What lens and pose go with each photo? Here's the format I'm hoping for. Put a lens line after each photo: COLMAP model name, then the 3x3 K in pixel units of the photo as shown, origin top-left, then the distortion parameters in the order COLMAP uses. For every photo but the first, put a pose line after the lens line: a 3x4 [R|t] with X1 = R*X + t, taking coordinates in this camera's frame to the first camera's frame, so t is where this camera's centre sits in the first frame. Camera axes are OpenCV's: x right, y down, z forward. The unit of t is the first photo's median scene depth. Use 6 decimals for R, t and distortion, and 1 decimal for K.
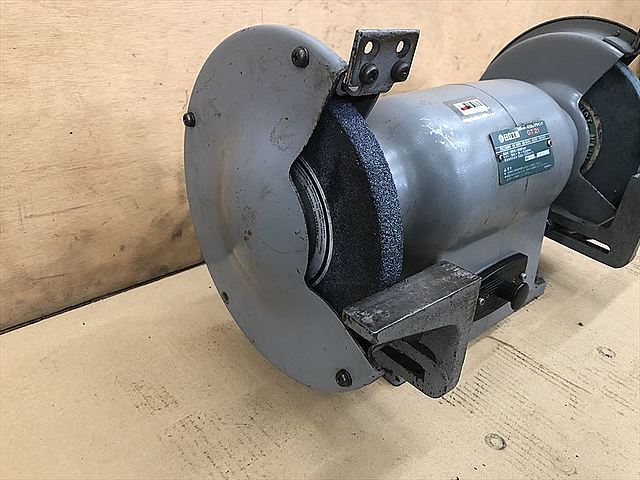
lens RADIAL K [[526.2, 0, 320.0], [0, 526.2, 240.0], [0, 0, 1]] dist [0.010474, -0.007673]
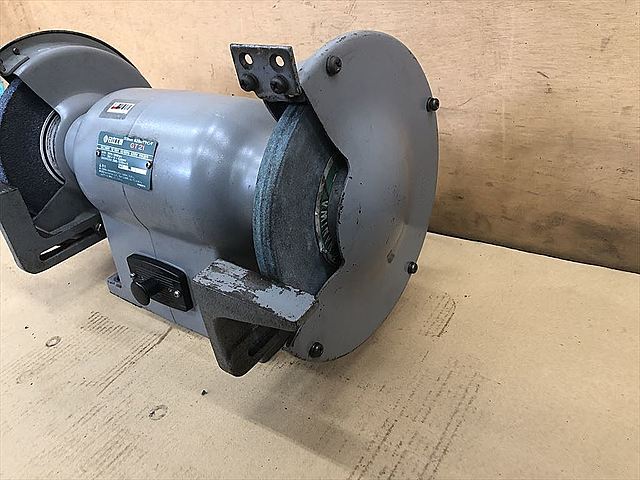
lens RADIAL K [[526.2, 0, 320.0], [0, 526.2, 240.0], [0, 0, 1]] dist [0.010474, -0.007673]
pose [[0.229204, 0.423257, -0.876538, 1.445766], [-0.336965, 0.879333, 0.336494, -0.504945], [0.913192, 0.218237, 0.344170, 0.997655]]
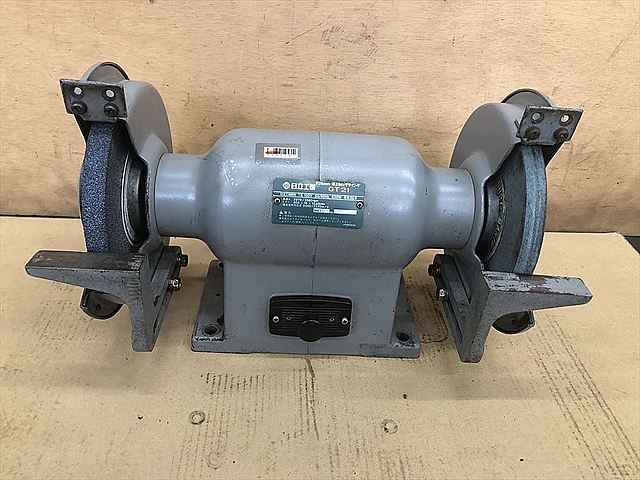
lens RADIAL K [[526.2, 0, 320.0], [0, 526.2, 240.0], [0, 0, 1]] dist [0.010474, -0.007673]
pose [[0.783183, 0.328132, -0.528161, 0.964916], [-0.314406, 0.941812, 0.118905, -0.221435], [0.536445, 0.072933, 0.840778, 0.078729]]
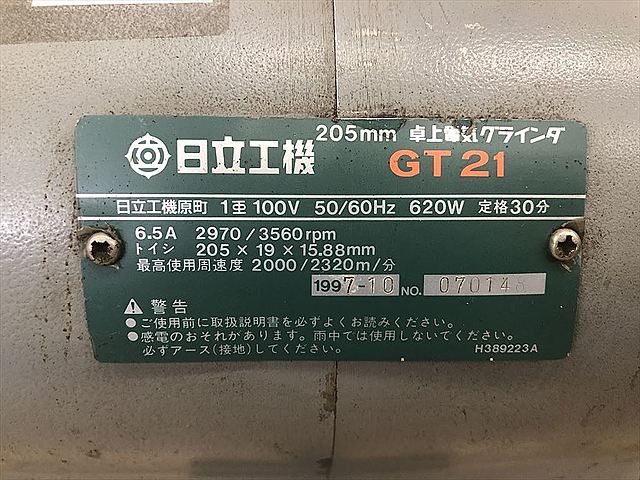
lens RADIAL K [[526.2, 0, 320.0], [0, 526.2, 240.0], [0, 0, 1]] dist [0.010474, -0.007673]
pose [[0.791458, 0.331514, -0.513510, 0.469664], [-0.266720, 0.943246, 0.197858, -0.202339], [0.549959, -0.019634, 0.834961, 0.801706]]
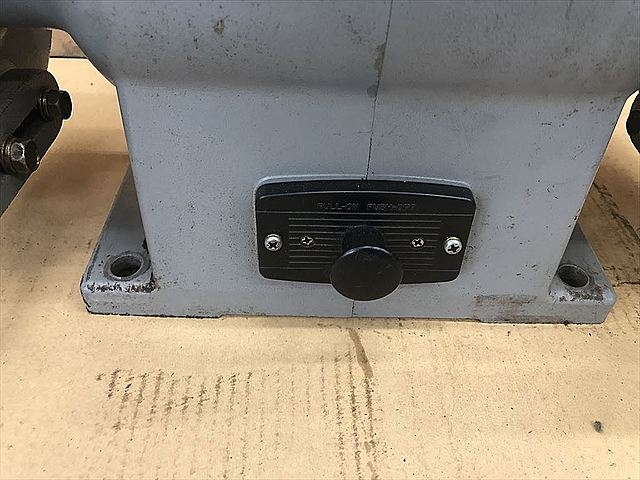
lens RADIAL K [[526.2, 0, 320.0], [0, 526.2, 240.0], [0, 0, 1]] dist [0.010474, -0.007673]
pose [[0.767953, 0.413931, -0.488784, 0.570331], [-0.296644, 0.906196, 0.301348, -0.031111], [0.567672, -0.086426, 0.818706, 0.688330]]
